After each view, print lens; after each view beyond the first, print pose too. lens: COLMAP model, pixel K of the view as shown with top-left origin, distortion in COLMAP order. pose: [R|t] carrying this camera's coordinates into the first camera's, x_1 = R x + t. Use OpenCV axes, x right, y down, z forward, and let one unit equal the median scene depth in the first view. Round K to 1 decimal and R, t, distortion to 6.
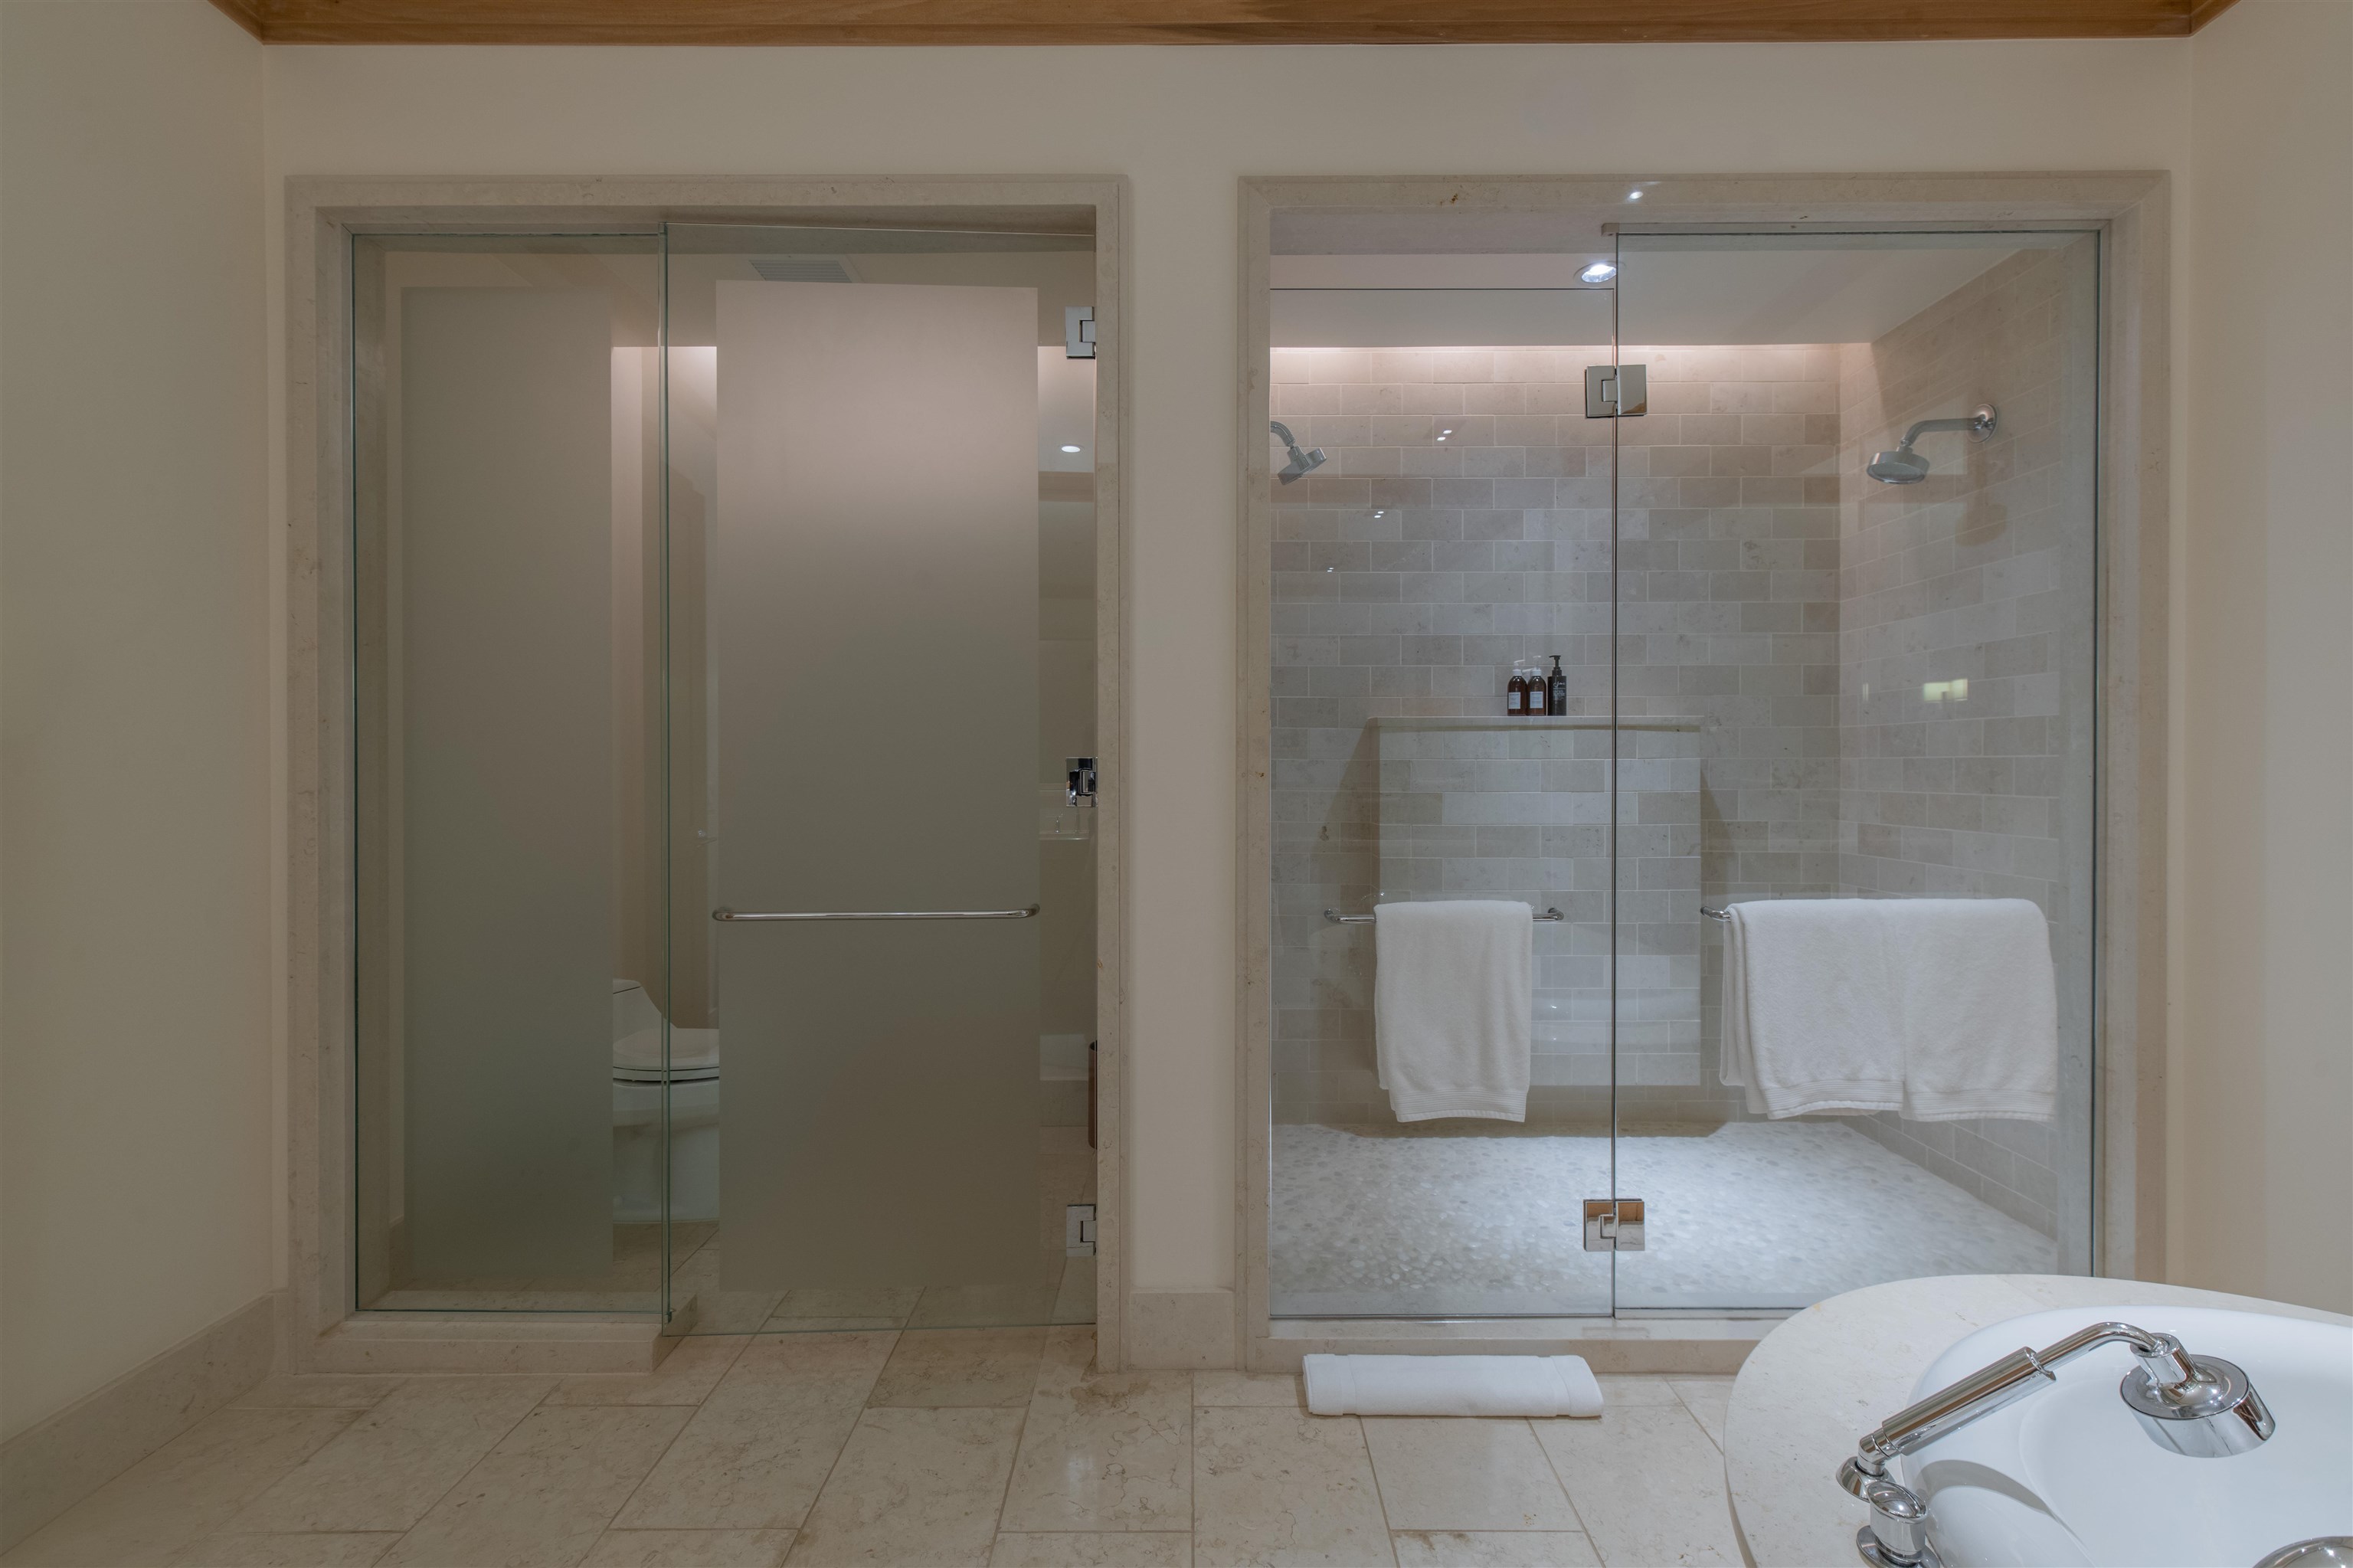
lens RADIAL K [[1001.3, 0, 1196.0], [0, 1001.3, 772.8], [0, 0, 1]] dist [0.000368, 0.000743]
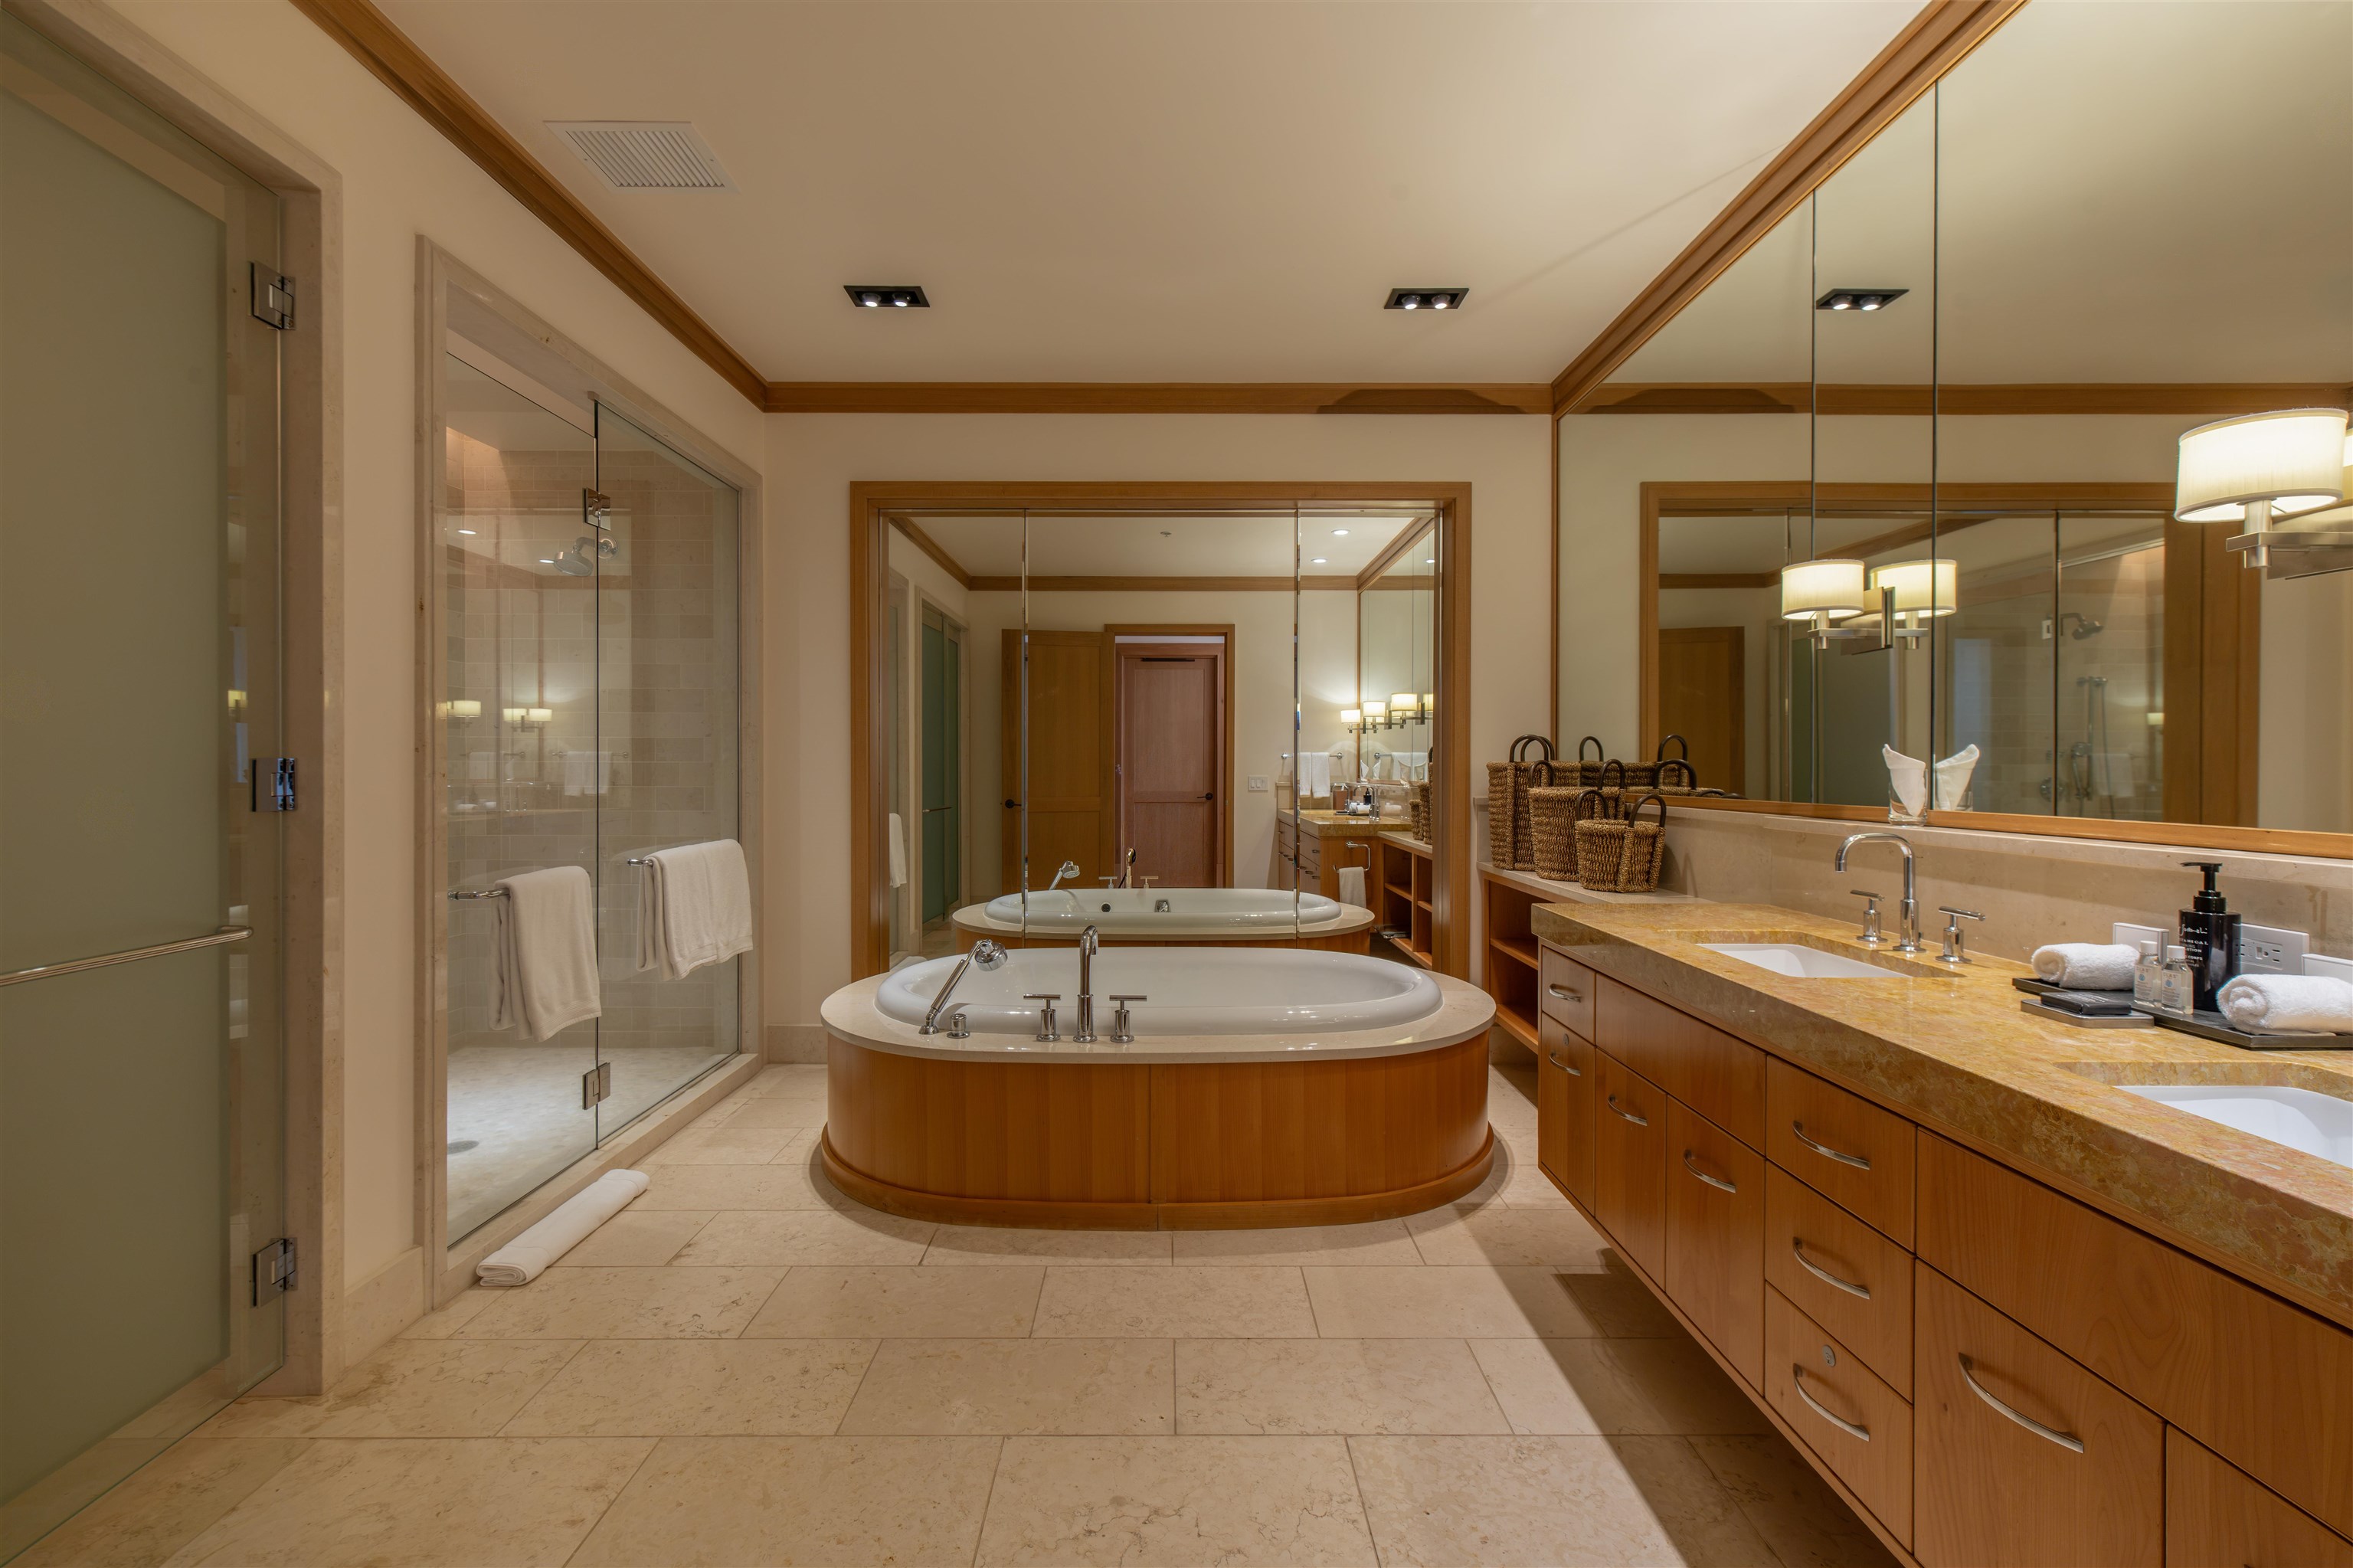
lens RADIAL K [[1001.3, 0, 1169.9], [0, 1001.3, 770.2], [0, 0, 1]] dist [0.000368, 0.000743]
pose [[-0.003036, -0.001080, 0.999995, -0.665983], [0.006183, 0.999980, 0.001099, 0.000320], [-0.999976, 0.006186, -0.003029, 0.112345]]
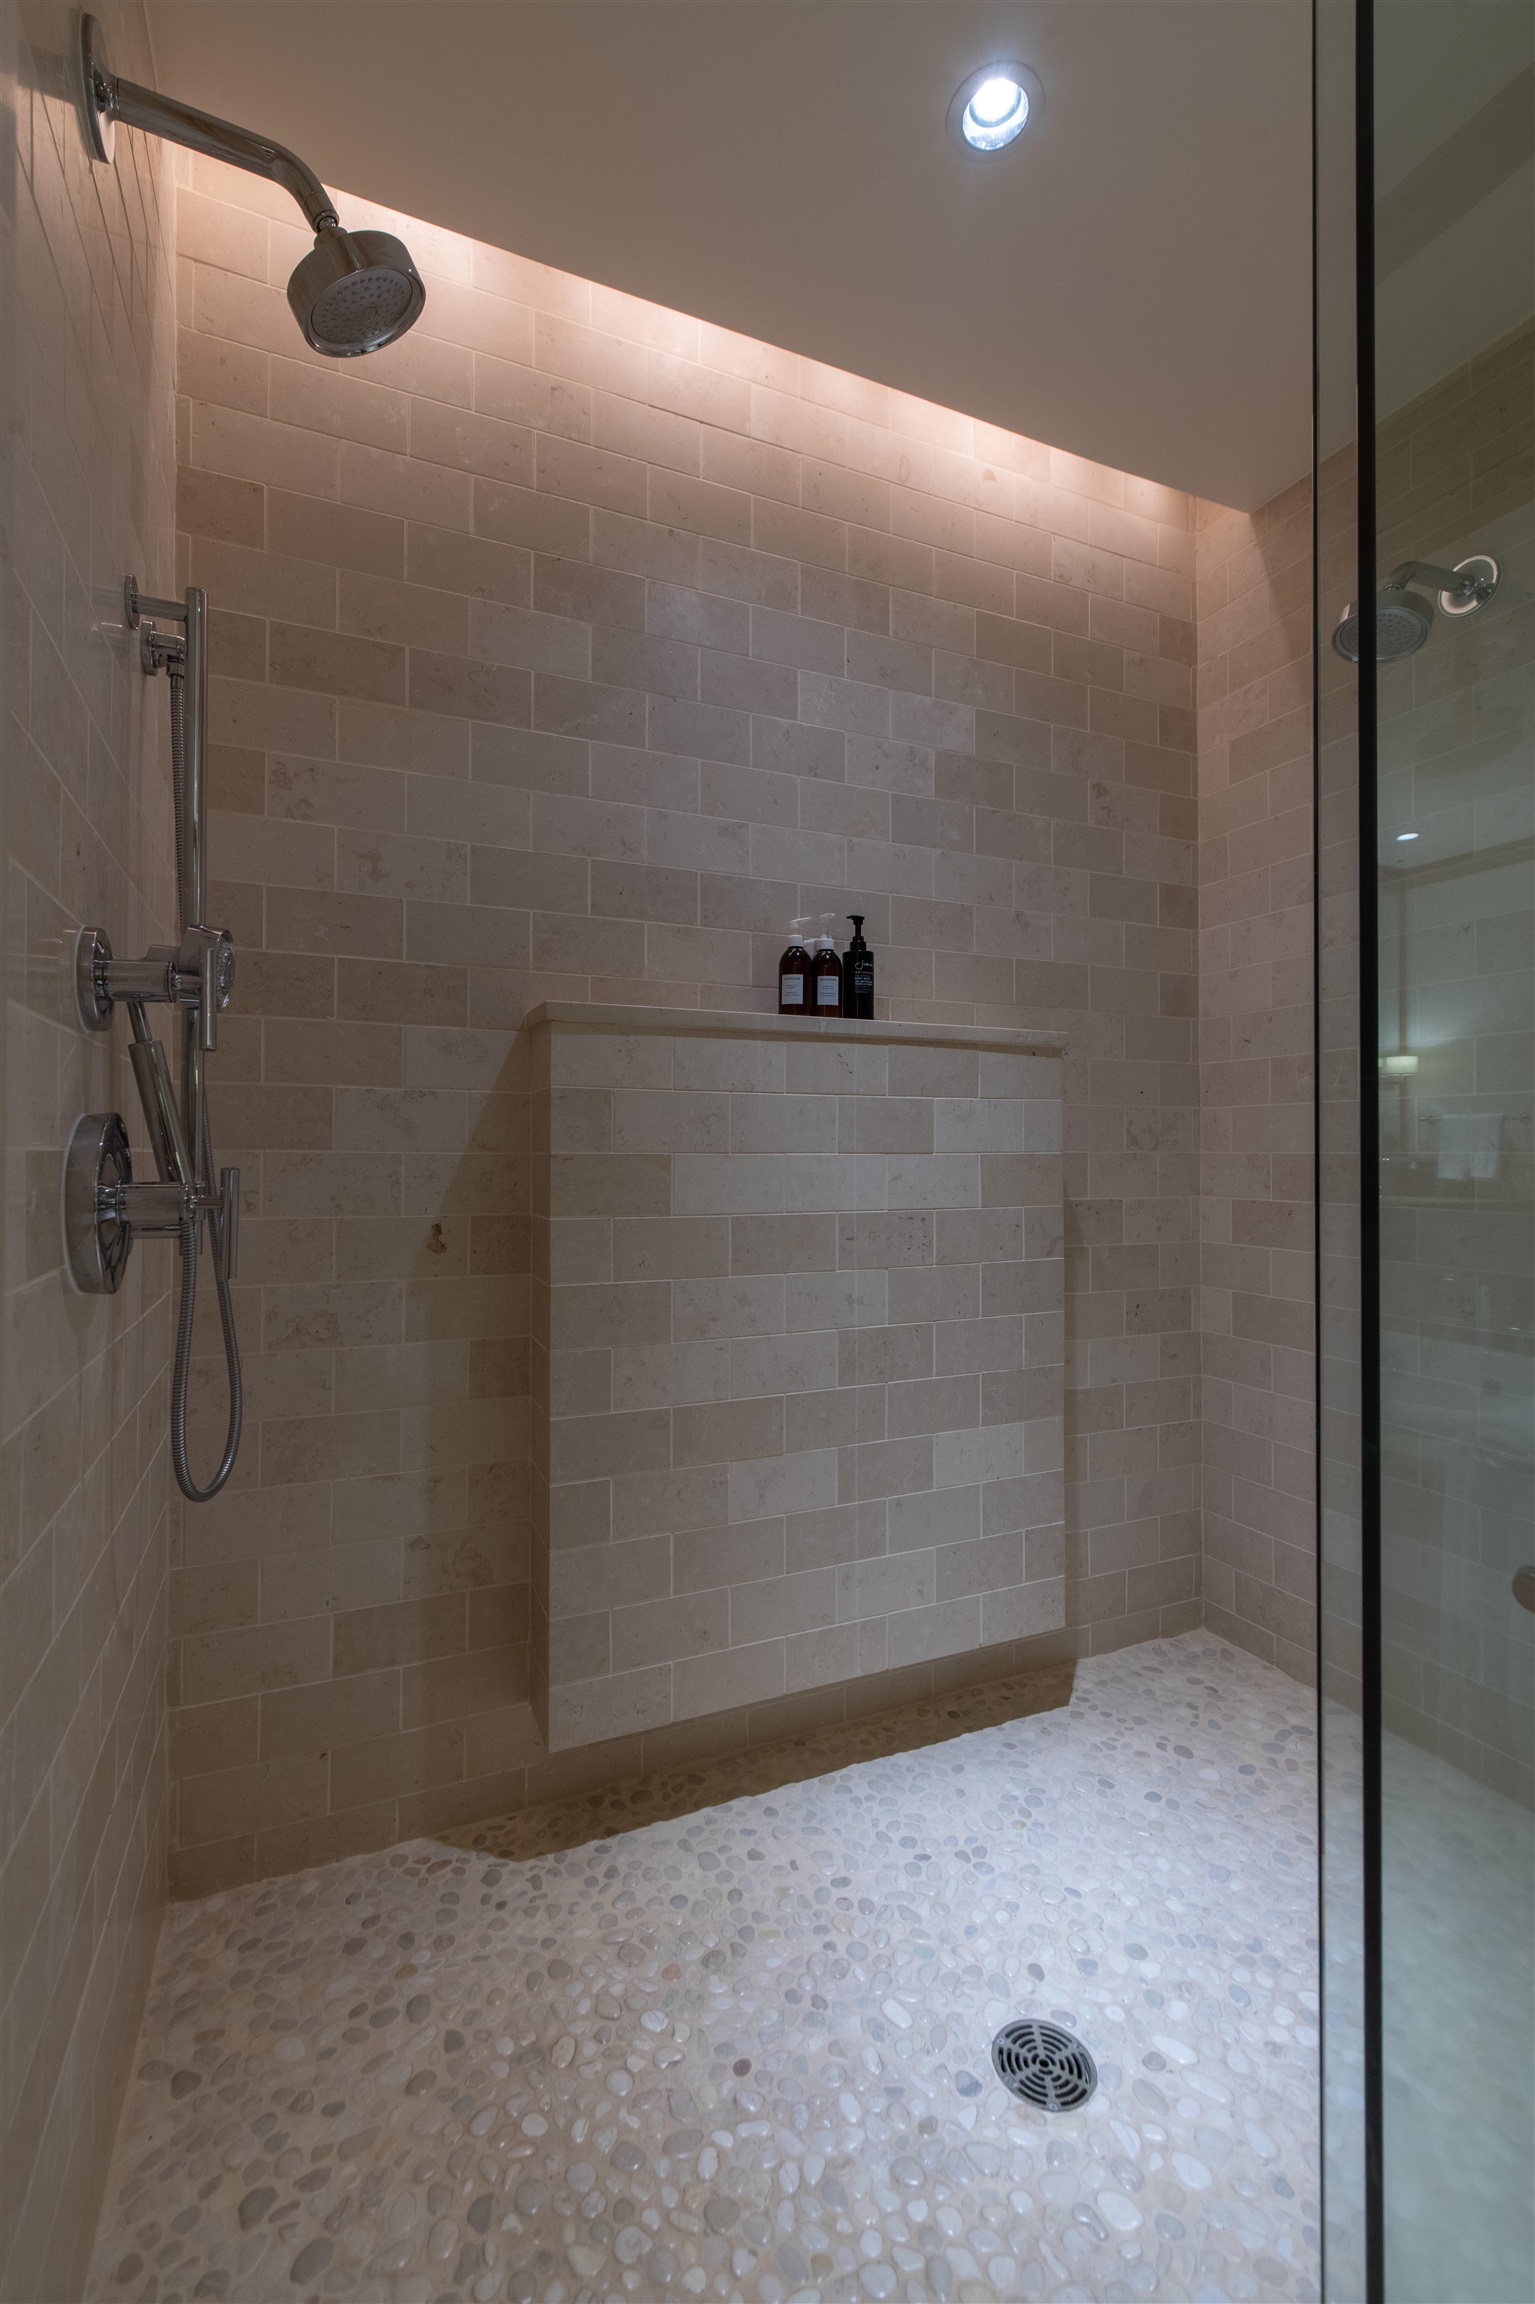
lens RADIAL K [[980.4, 0, 739.4], [0, 980.4, 1134.1], [0, 0, 1]] dist [0.000368, 0.000743]
pose [[0.925058, 0.008122, 0.379739, 0.084915], [0.002332, 0.999631, -0.027060, 0.023063], [-0.379819, 0.025917, 0.924698, 0.510394]]
